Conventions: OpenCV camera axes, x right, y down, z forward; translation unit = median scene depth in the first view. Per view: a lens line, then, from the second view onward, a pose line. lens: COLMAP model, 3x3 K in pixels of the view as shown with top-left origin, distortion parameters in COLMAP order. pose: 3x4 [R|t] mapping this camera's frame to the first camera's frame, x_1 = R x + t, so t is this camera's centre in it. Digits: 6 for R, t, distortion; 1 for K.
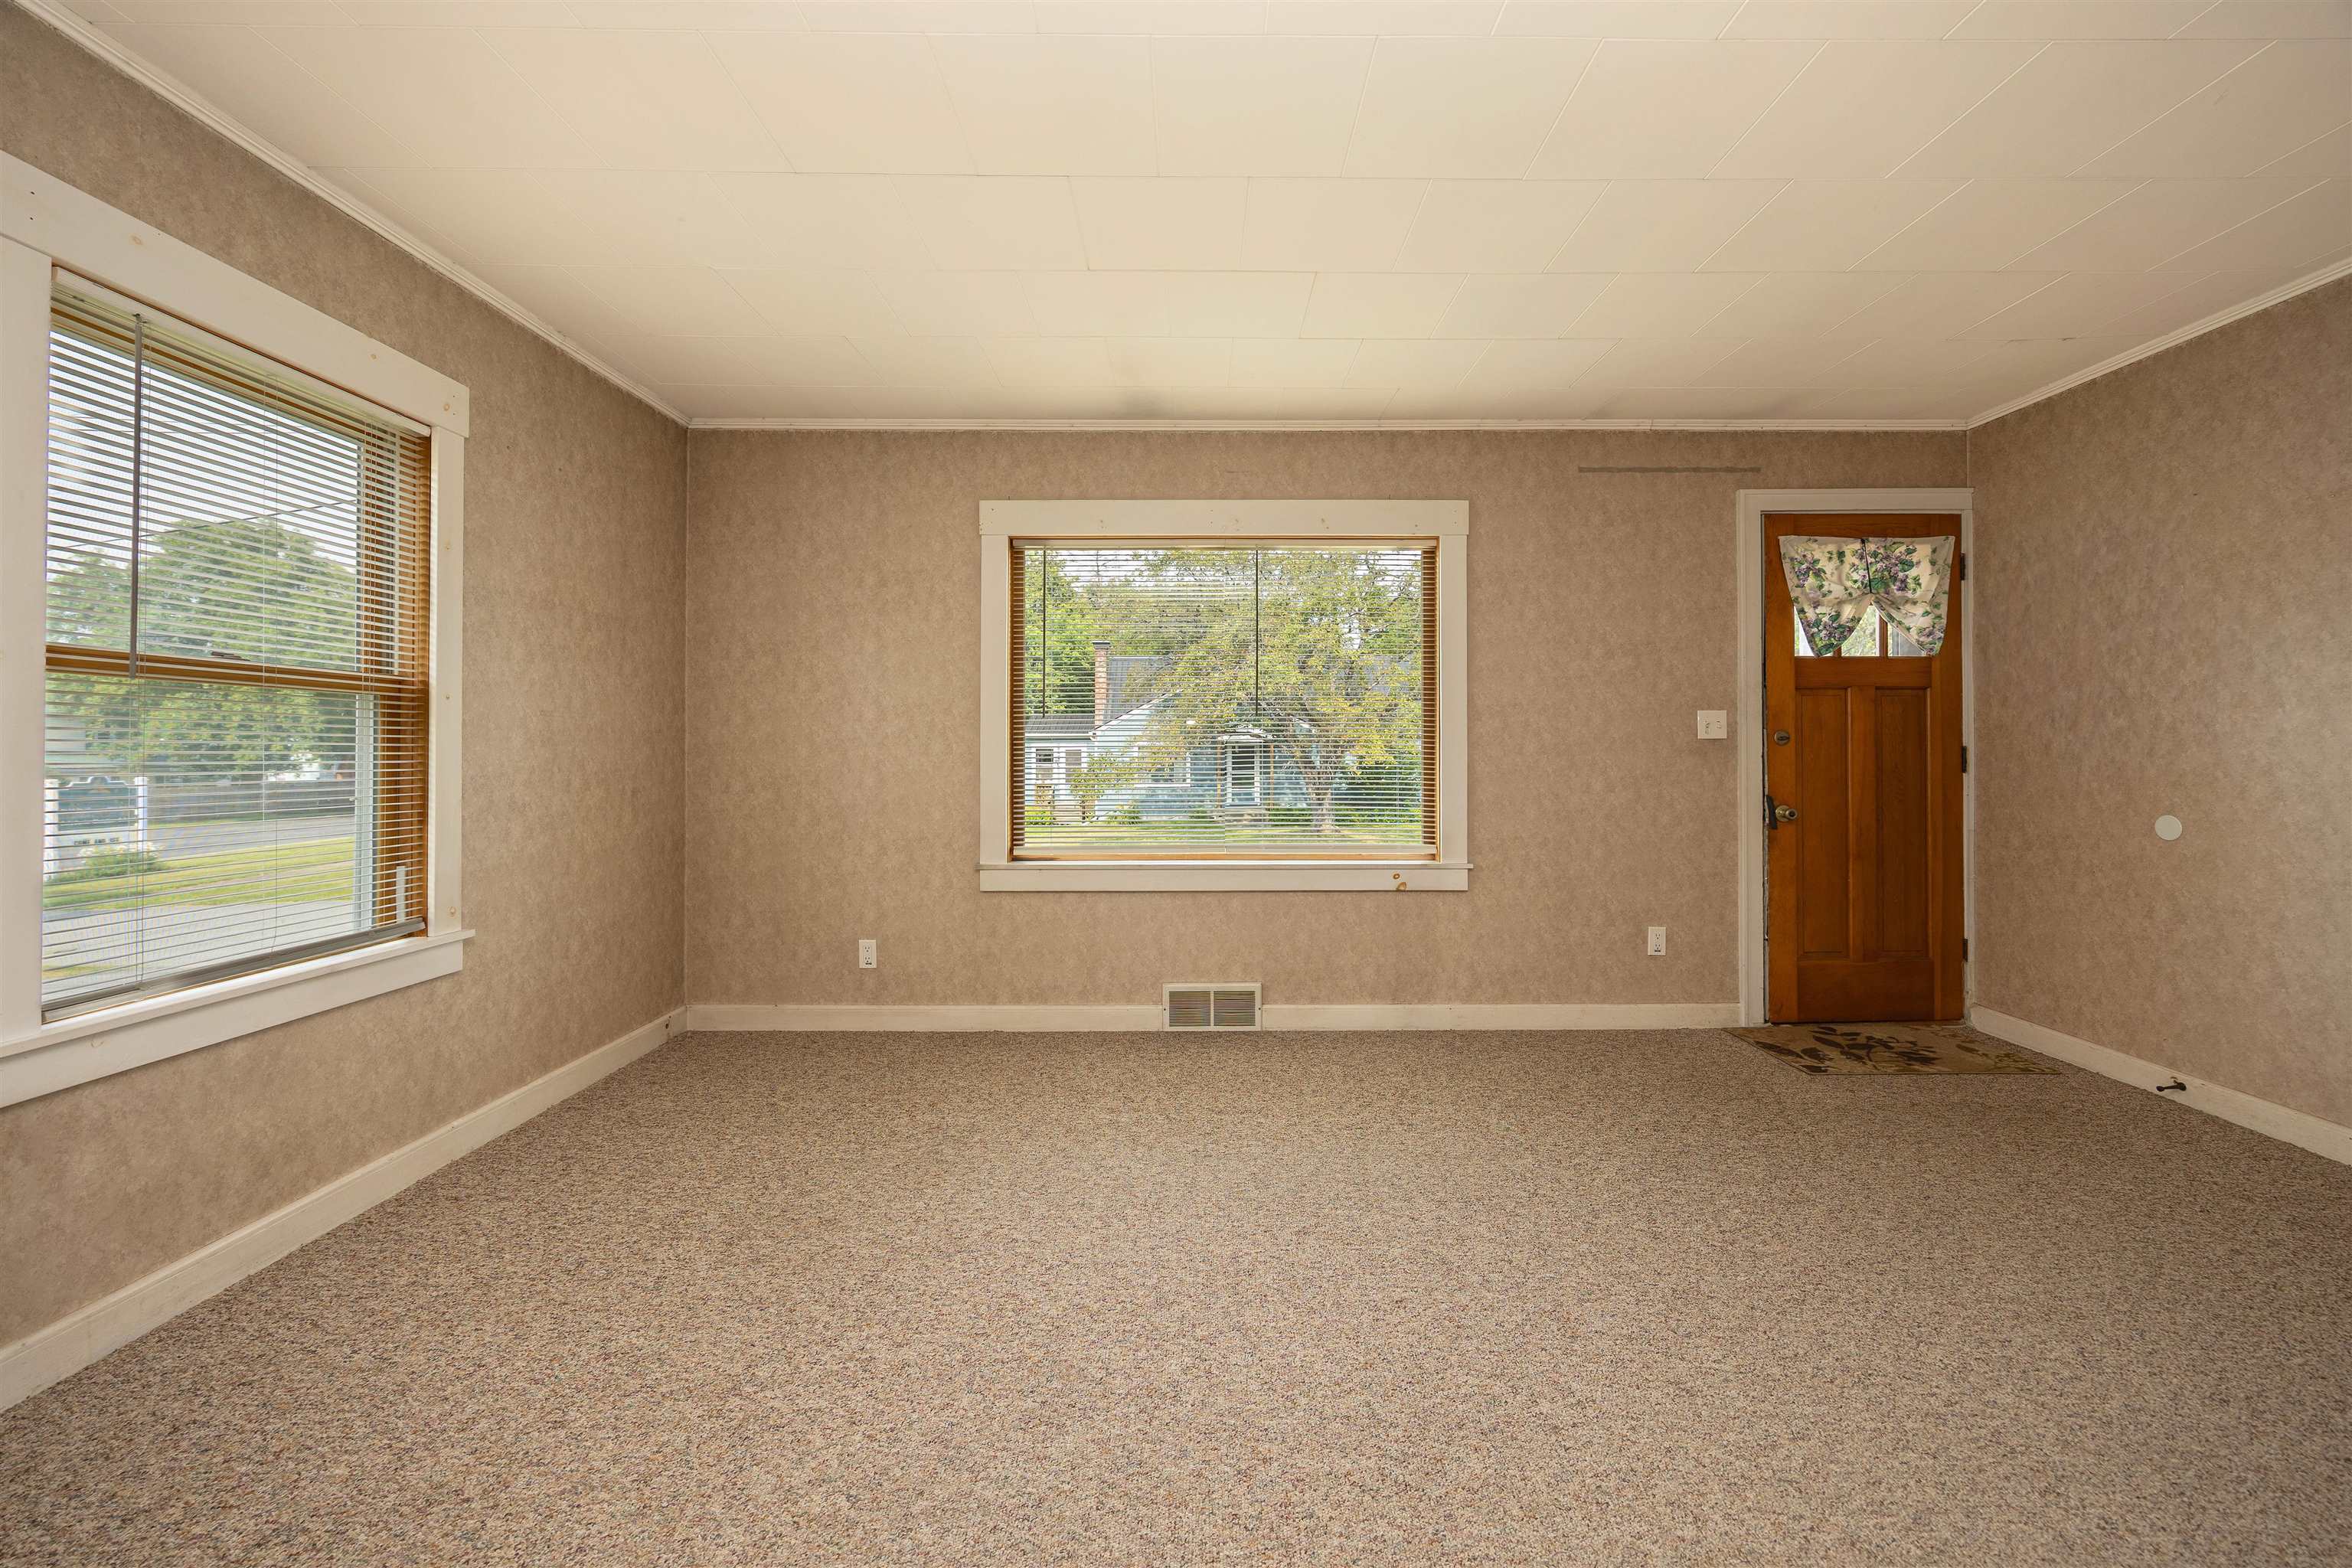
lens RADIAL K [[898.7, 0, 1198.1], [0, 898.7, 749.3], [0, 0, 1]] dist [-0.003934, 0.000592]
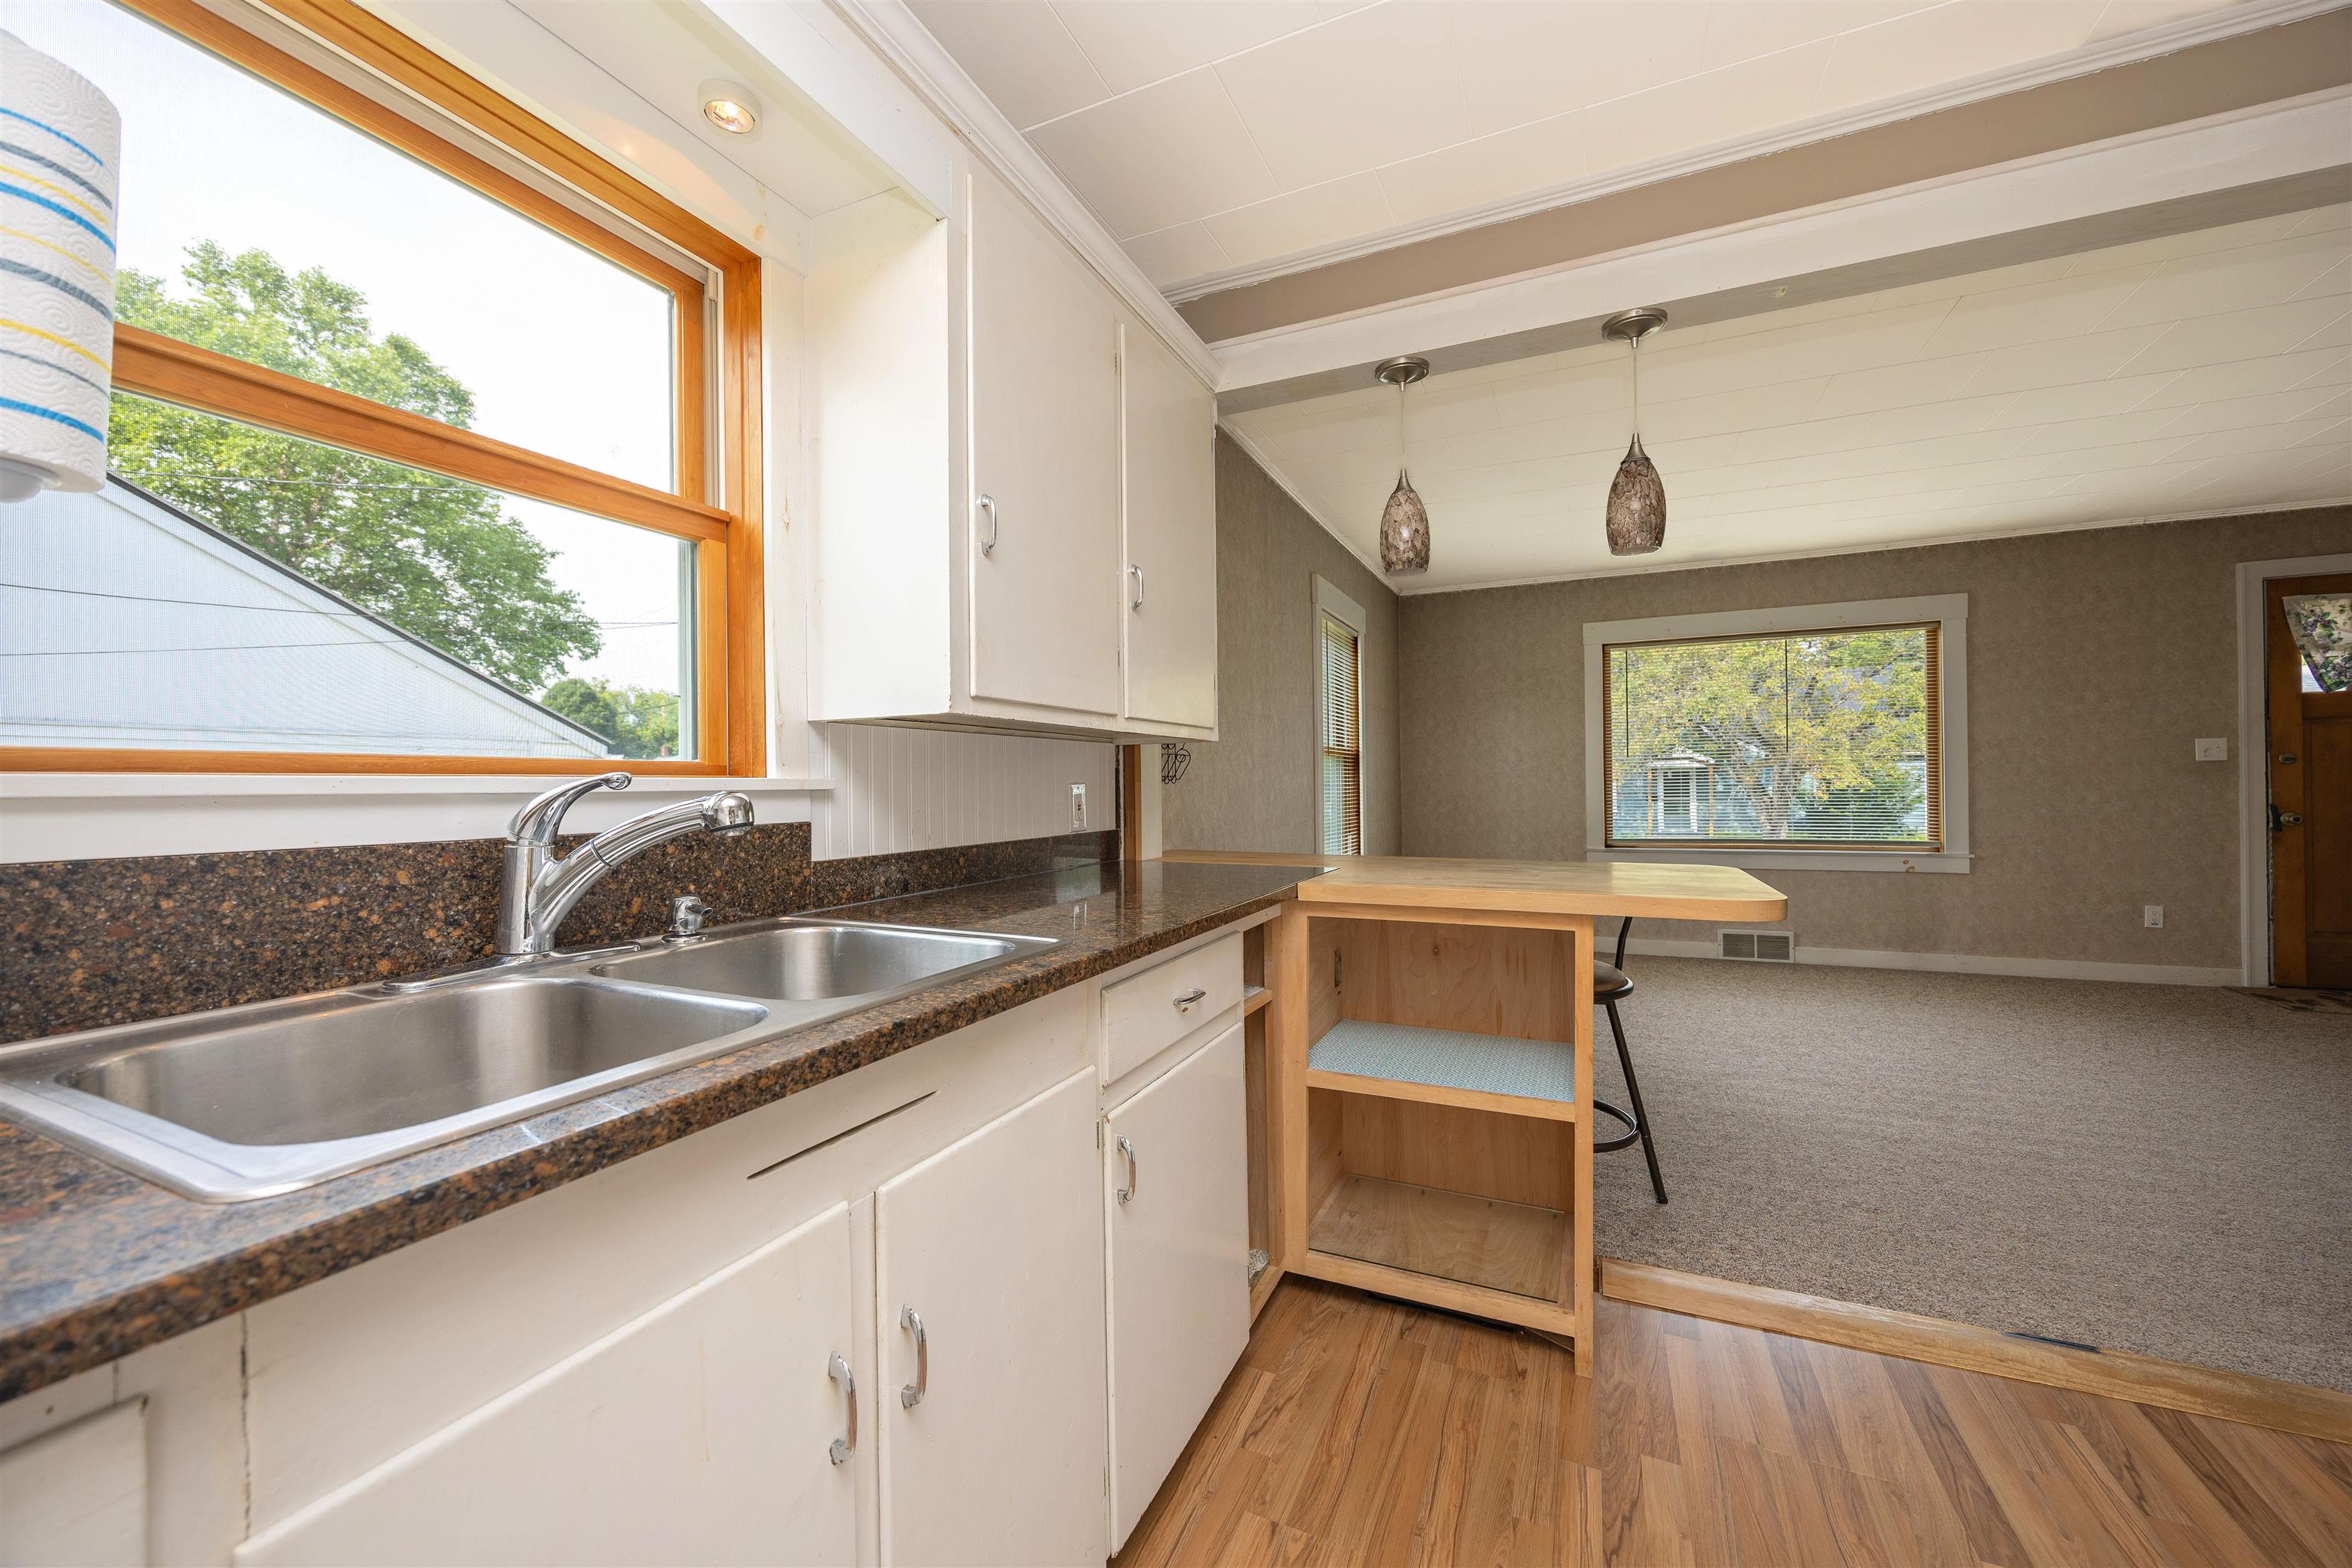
lens RADIAL K [[898.7, 0, 1191.3], [0, 898.7, 783.1], [0, 0, 1]] dist [-0.003934, 0.000592]
pose [[0.910201, -0.012435, -0.413981, -0.219387], [0.015171, 0.999879, 0.003321, -0.005912], [0.413889, -0.009303, 0.910280, -0.758045]]
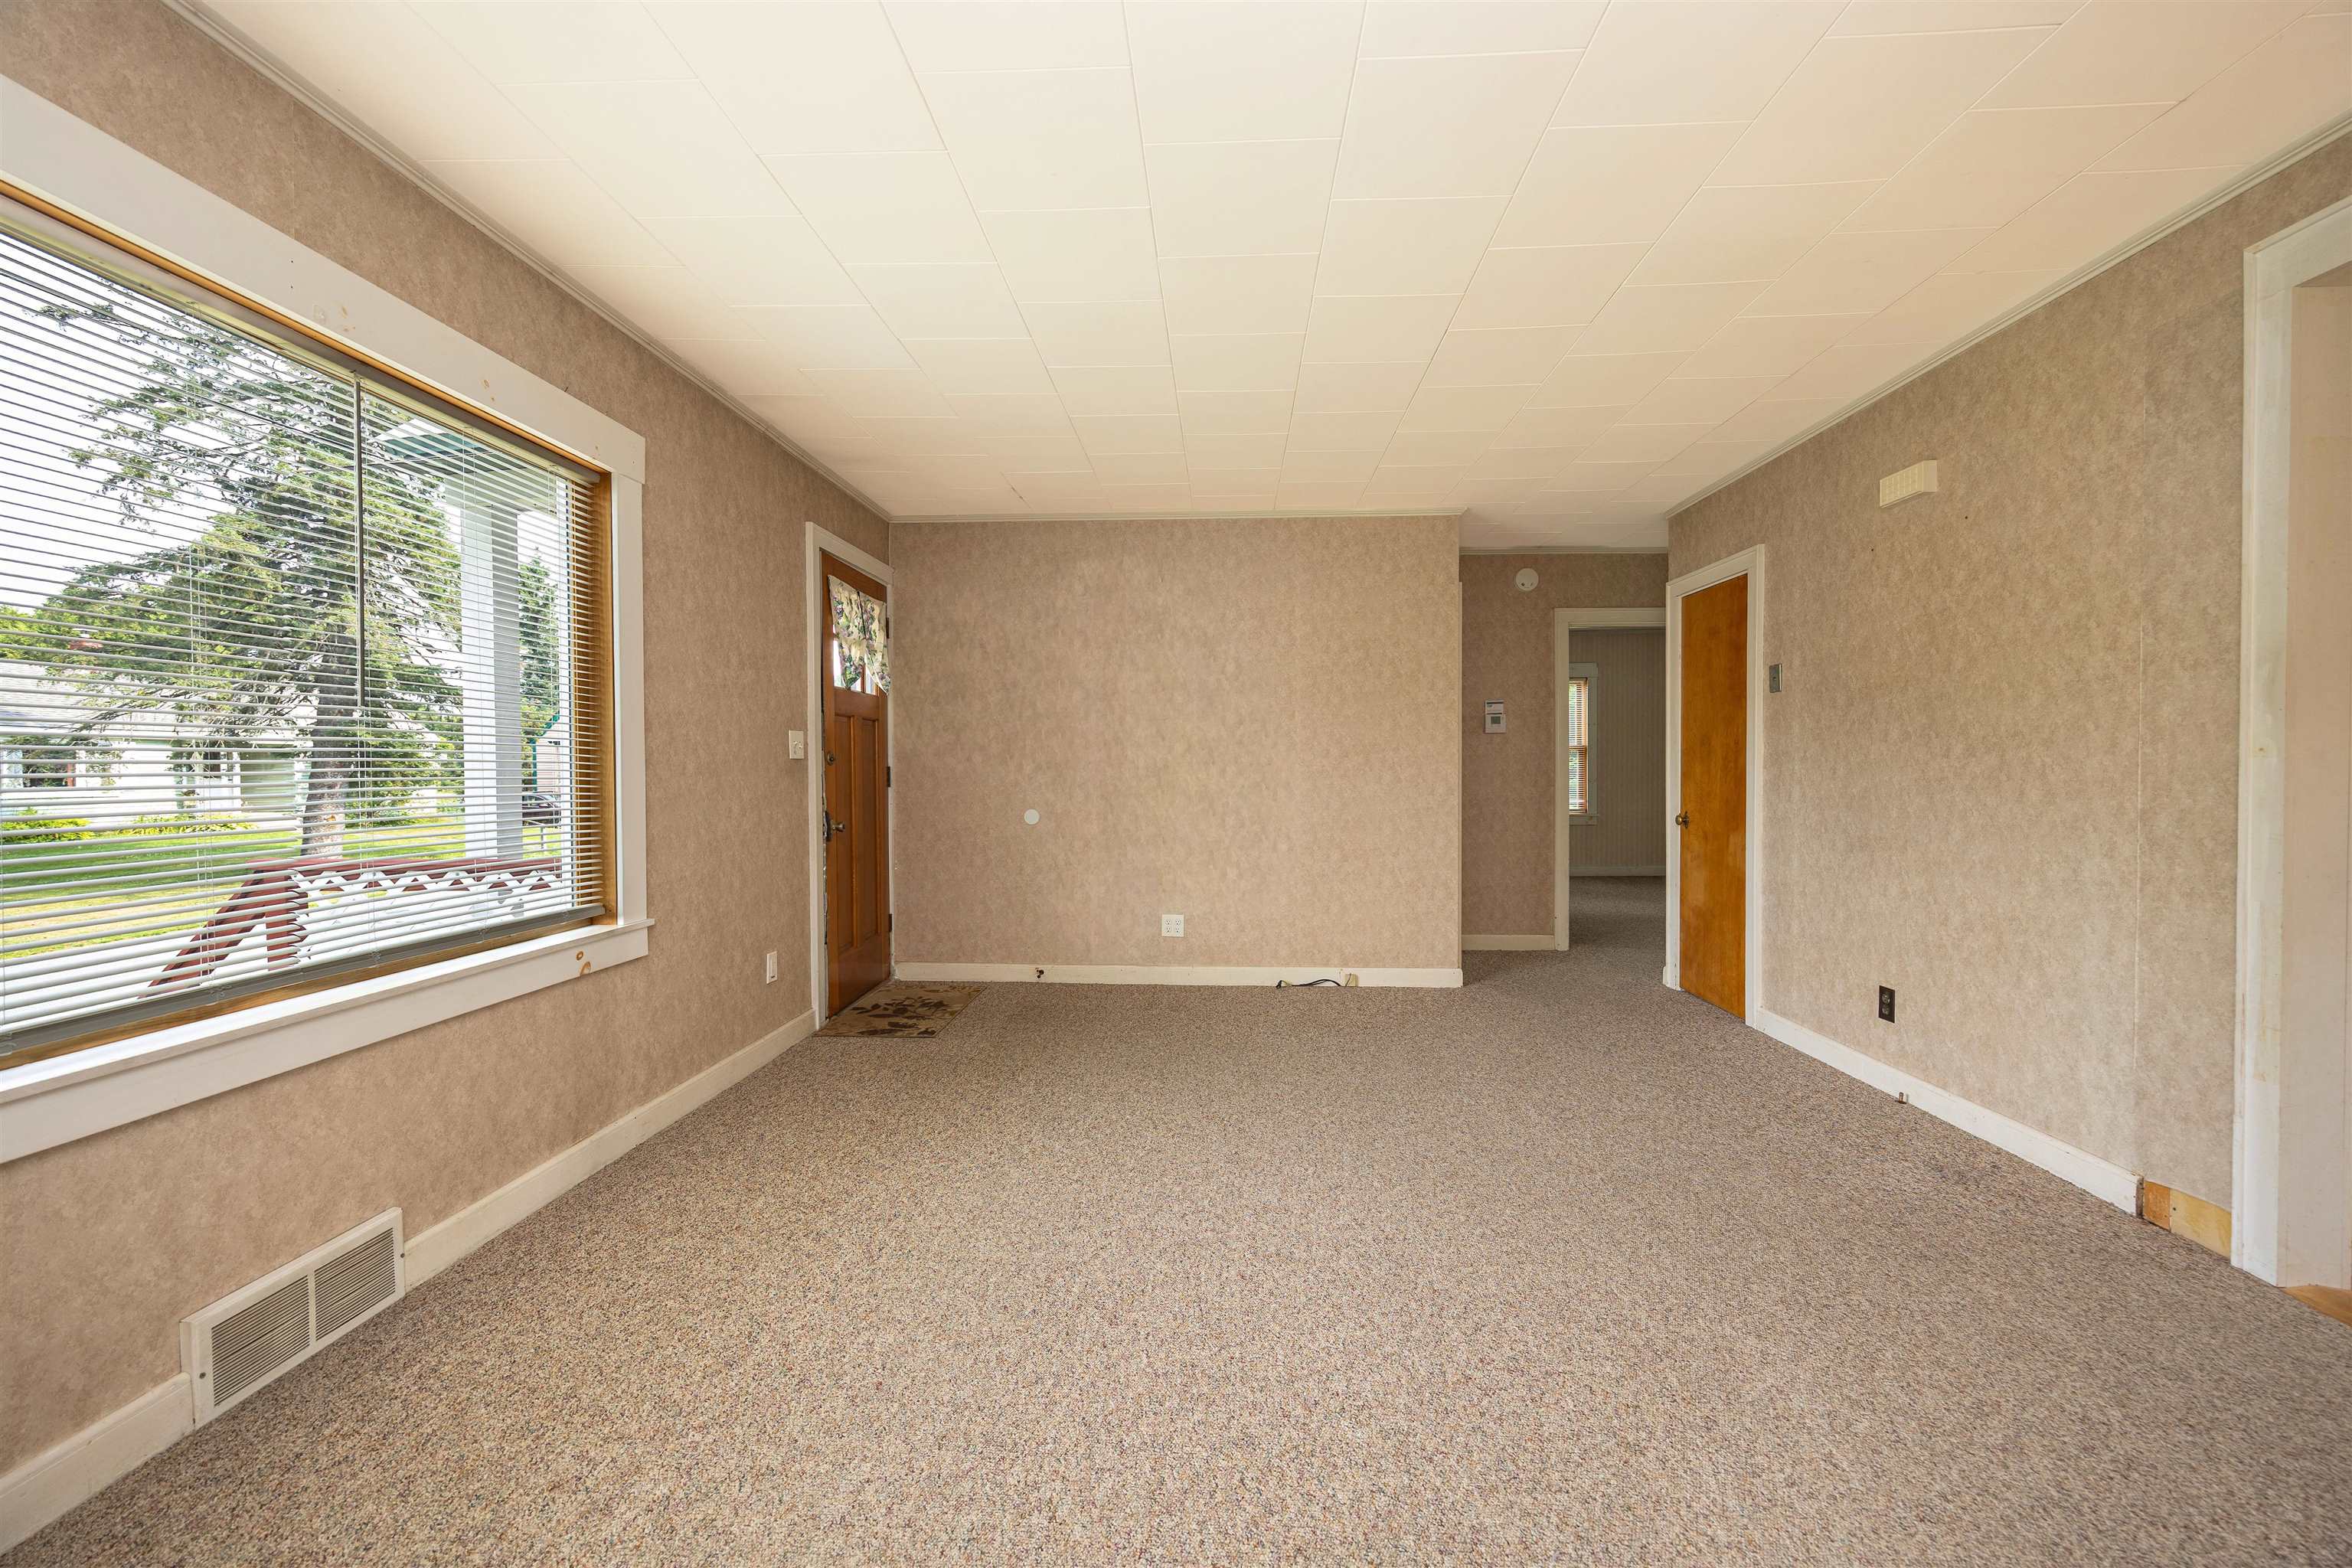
lens RADIAL K [[898.7, 0, 1181.2], [0, 898.7, 782.1], [0, 0, 1]] dist [-0.003934, 0.000592]
pose [[0.057123, -0.013570, 0.998275, -0.428139], [-0.000245, 0.999907, 0.013606, 0.001312], [-0.998367, -0.001021, 0.057114, 0.508134]]
